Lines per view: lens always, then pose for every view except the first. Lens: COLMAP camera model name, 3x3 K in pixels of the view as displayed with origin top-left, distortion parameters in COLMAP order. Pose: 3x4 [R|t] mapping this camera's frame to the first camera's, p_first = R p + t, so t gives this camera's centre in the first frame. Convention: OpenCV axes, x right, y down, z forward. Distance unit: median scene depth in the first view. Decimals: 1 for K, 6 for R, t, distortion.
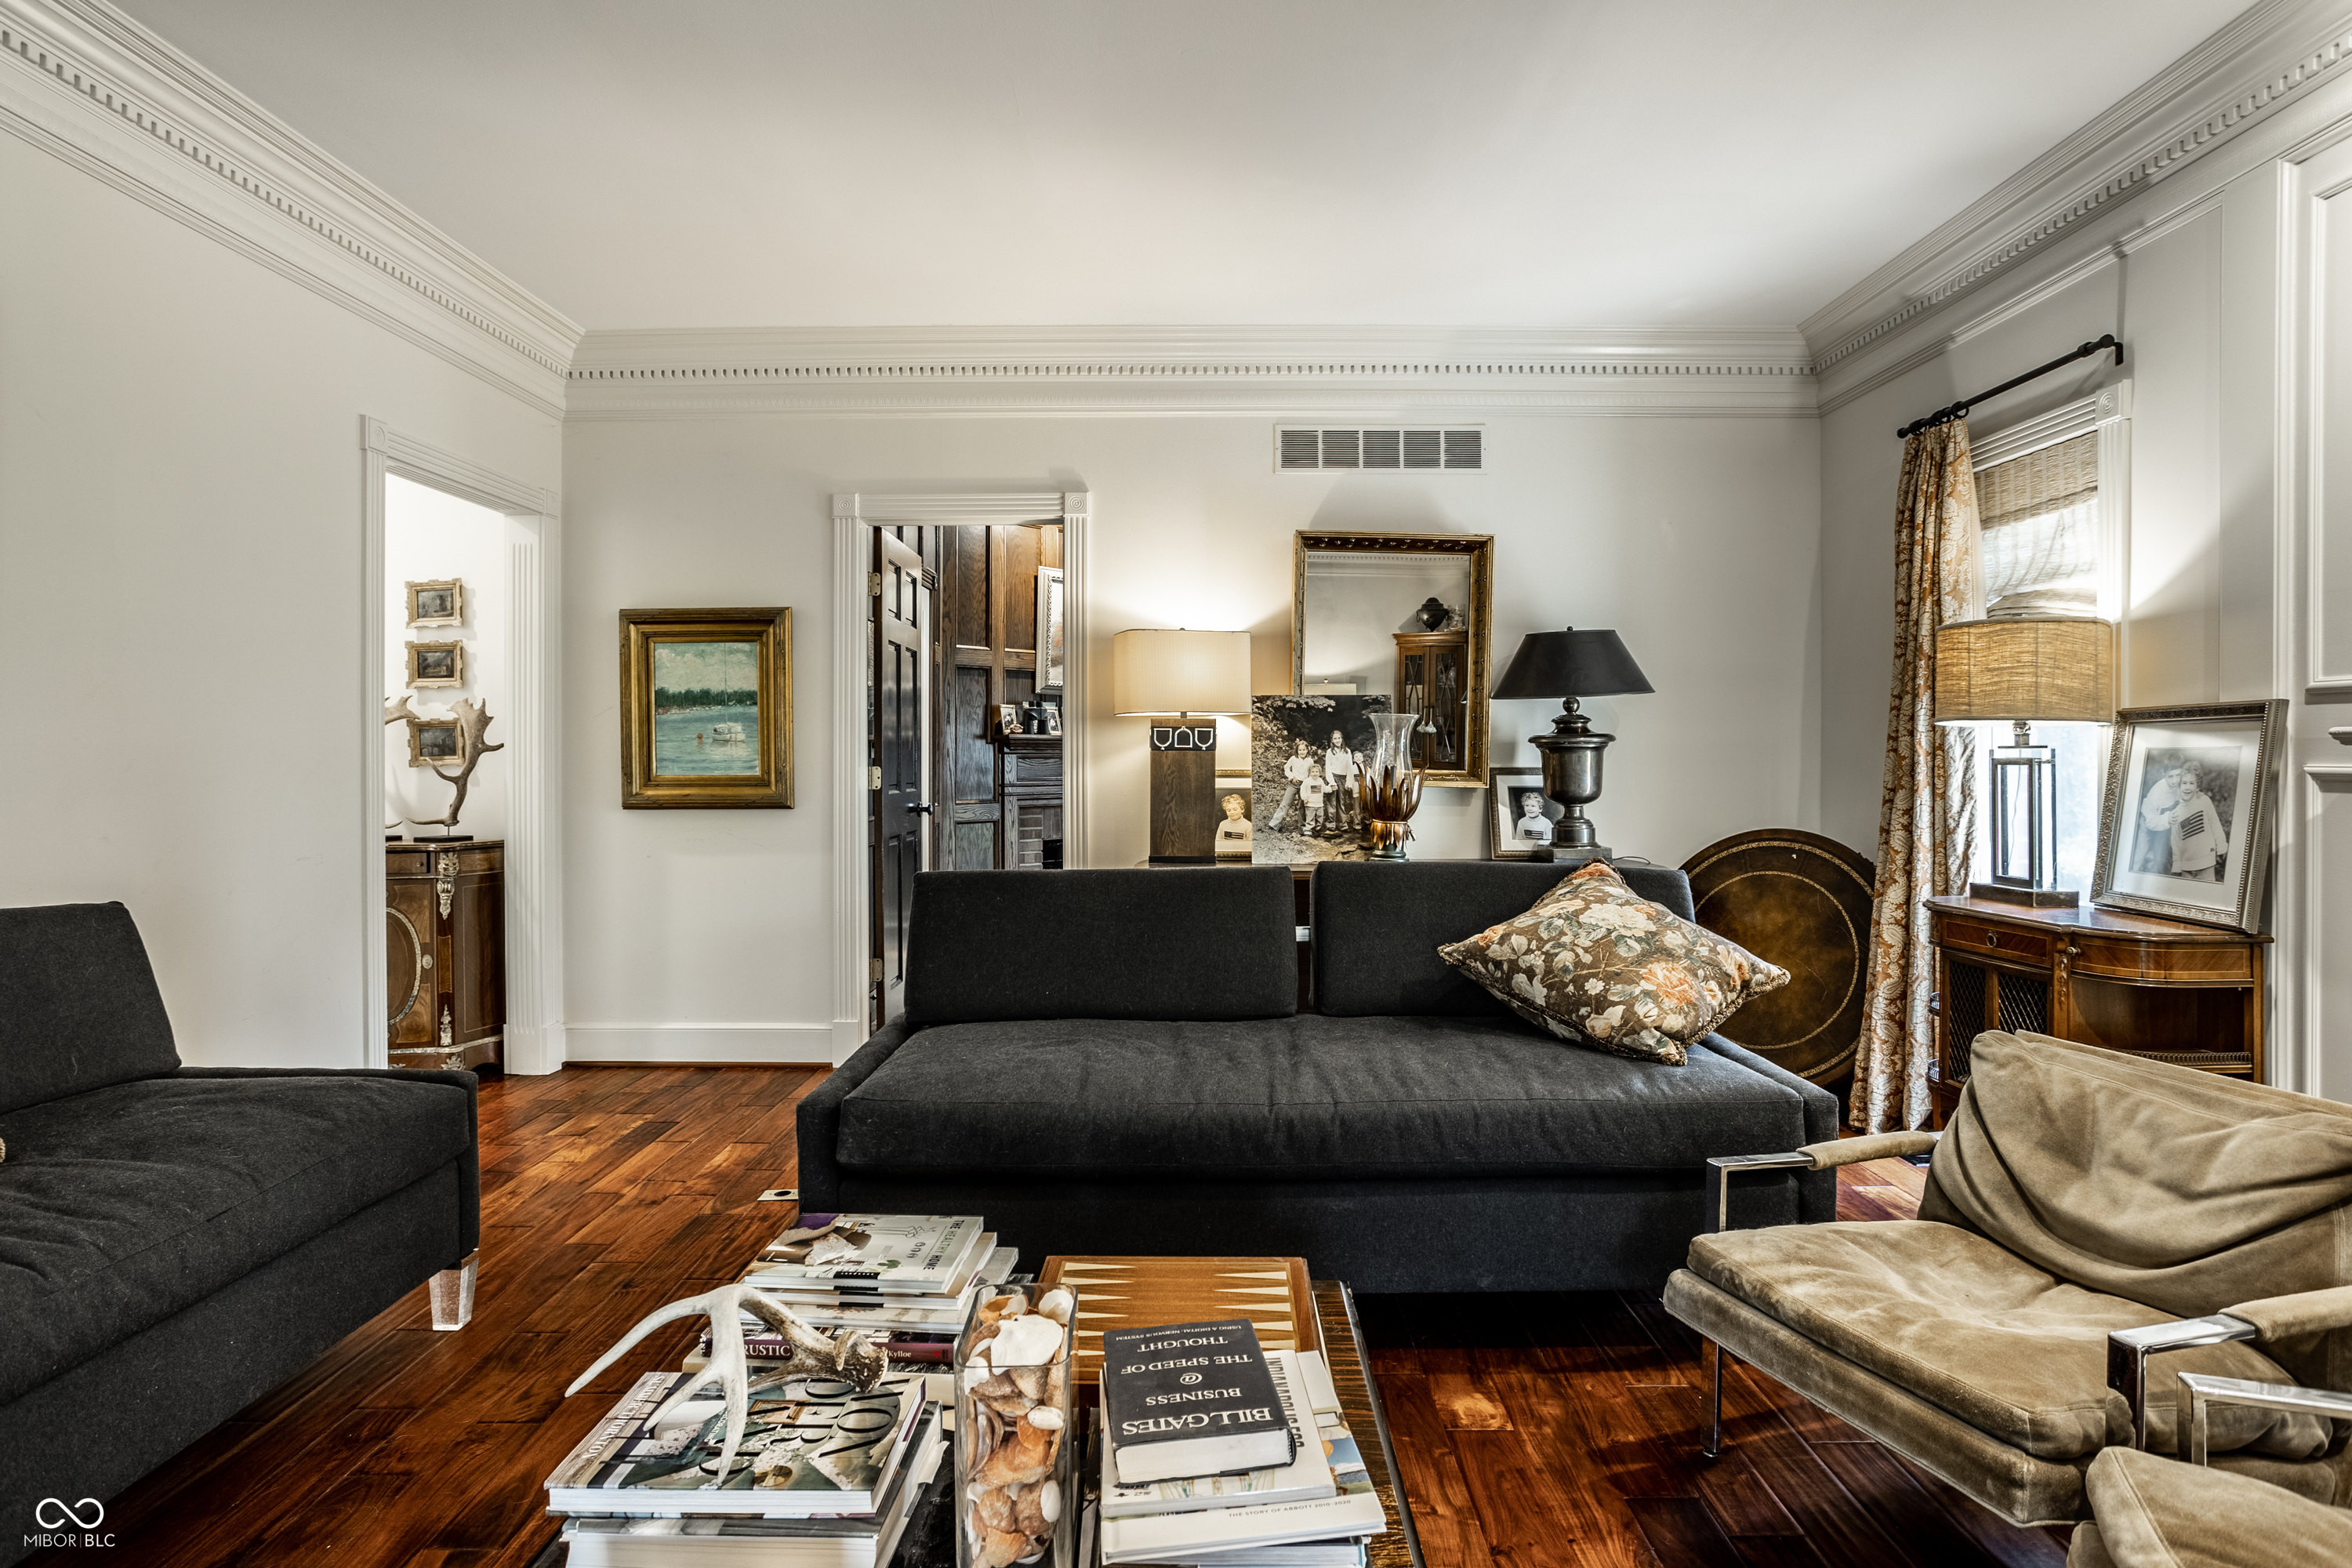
lens RADIAL K [[1288.6, 0, 1177.5], [0, 1288.6, 755.4], [0, 0, 1]] dist [-0.059953, 0.043220]
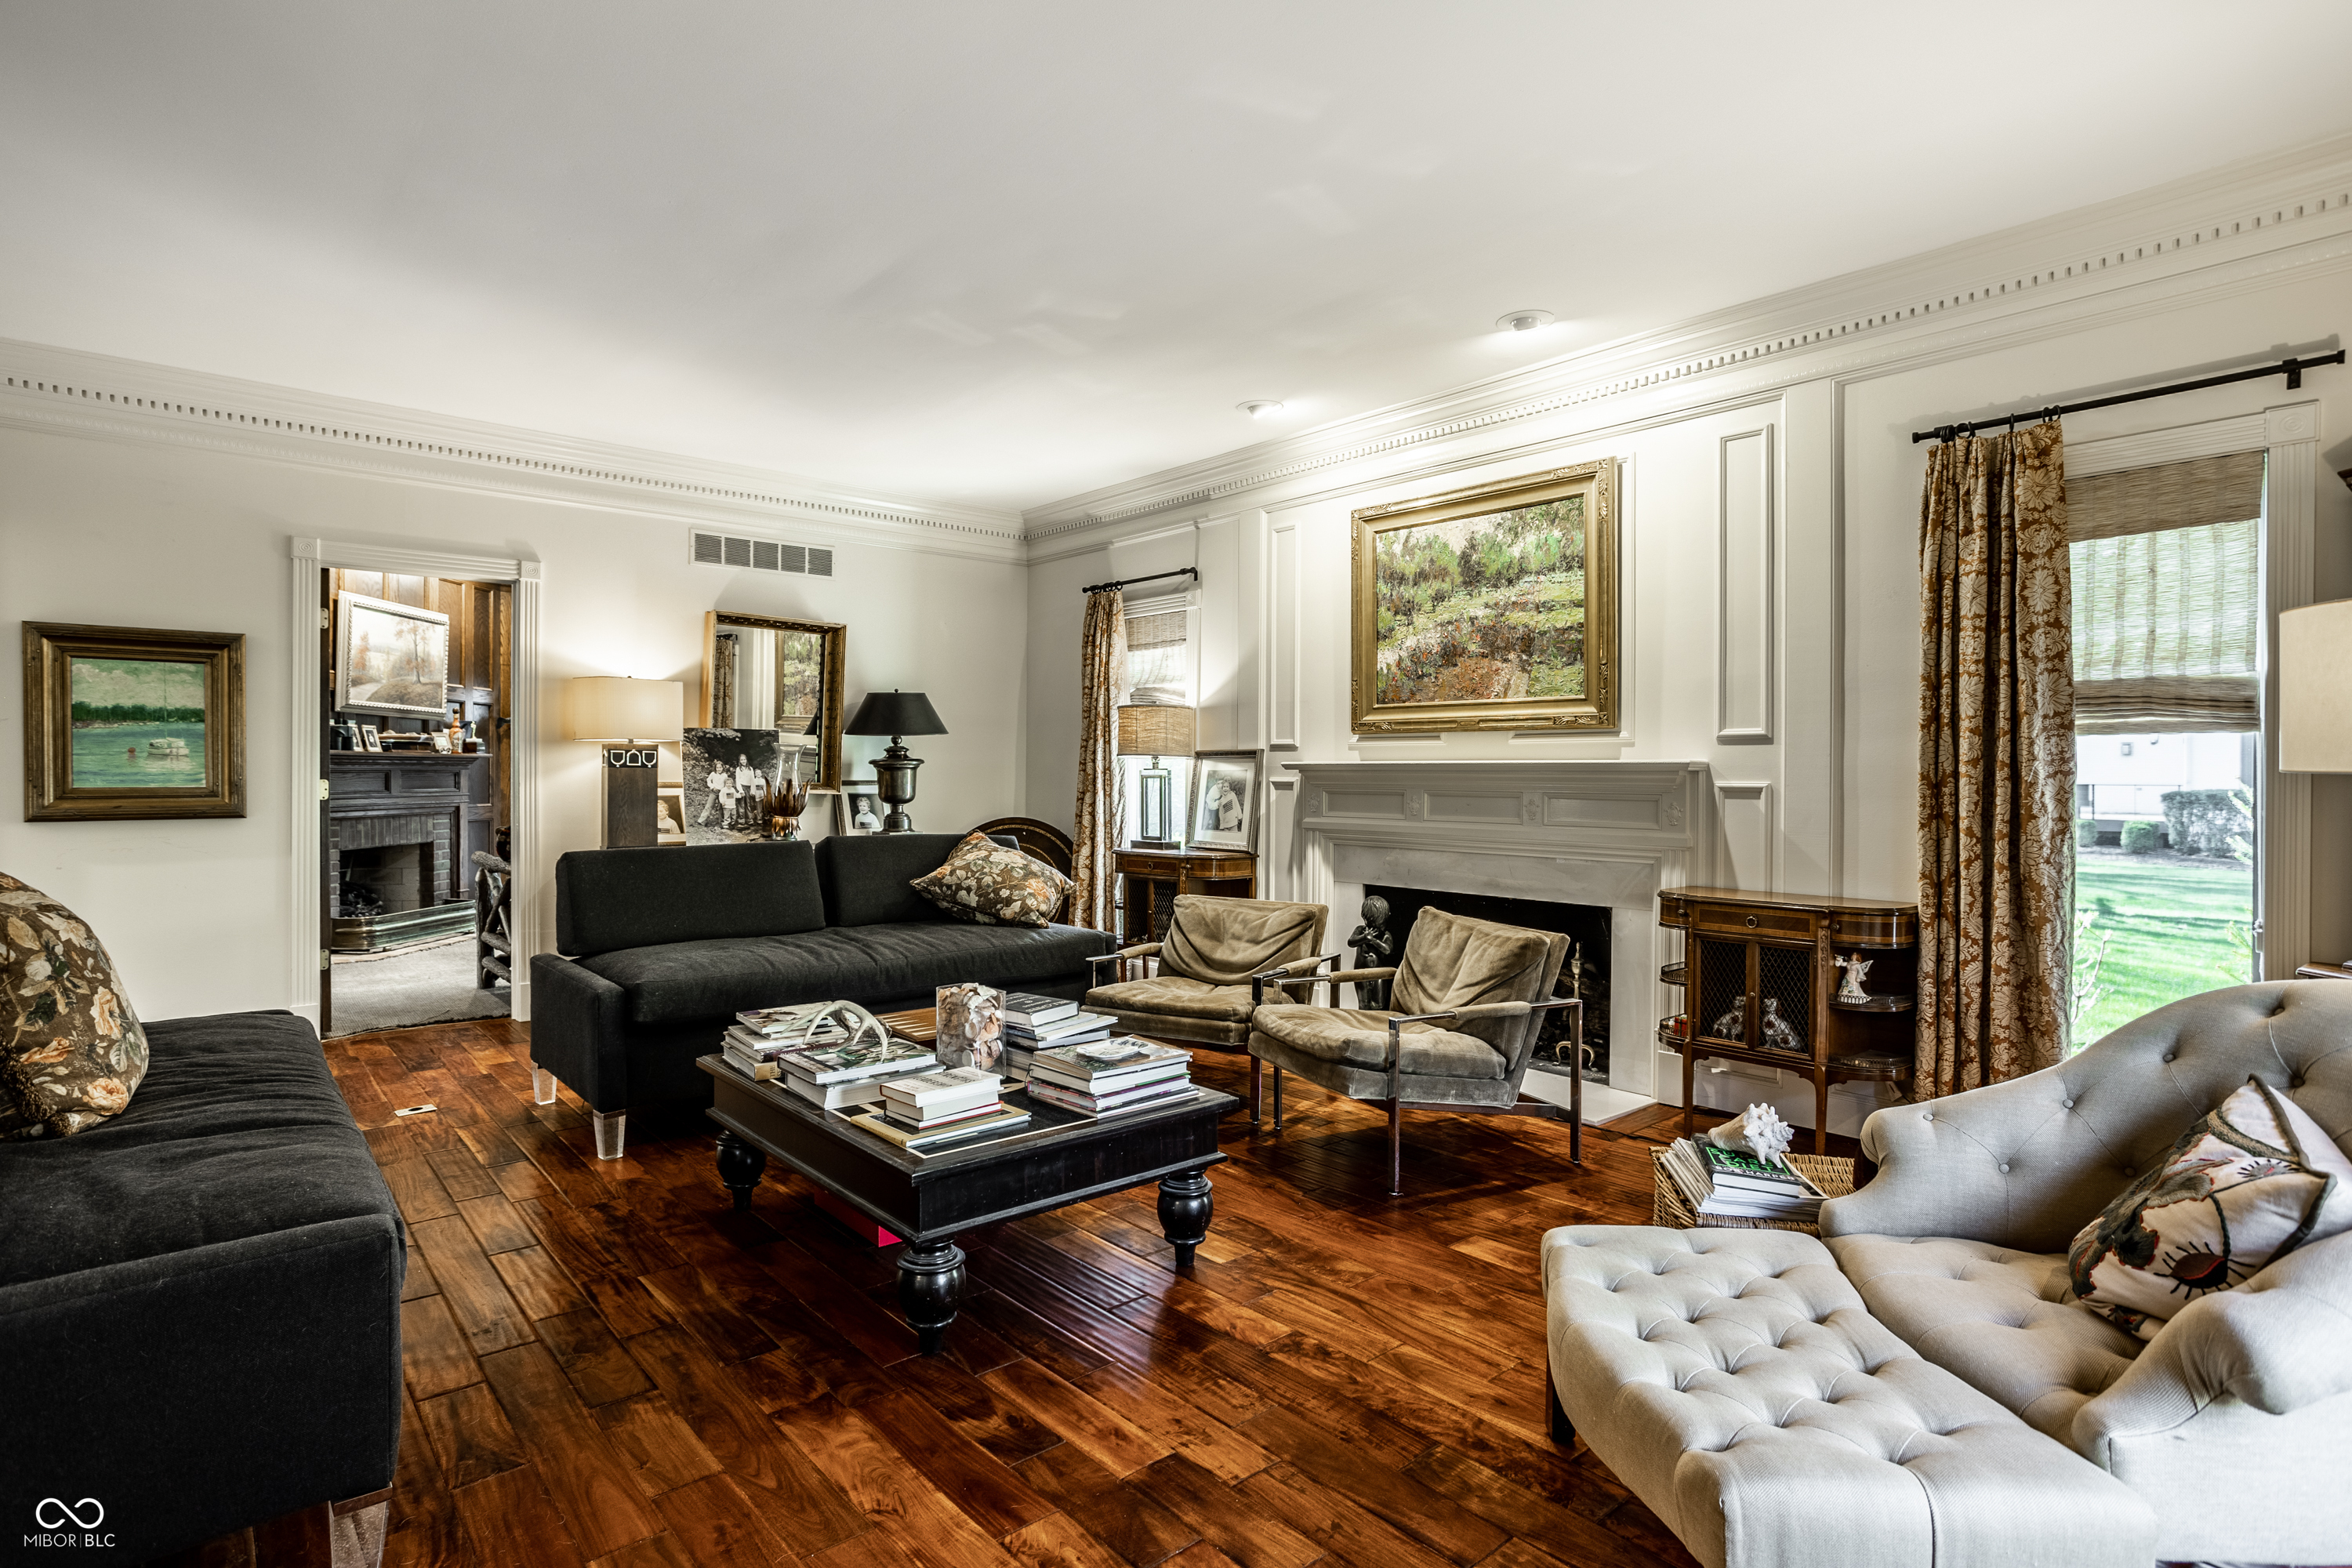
lens RADIAL K [[1178.7, 0, 1174.6], [0, 1178.7, 777.4], [0, 0, 1]] dist [-0.049207, 0.029745]
pose [[0.754751, 0.002310, 0.656007, -0.415722], [-0.004504, 0.999988, 0.001661, 0.002114], [-0.655996, -0.004209, 0.754753, -0.324498]]
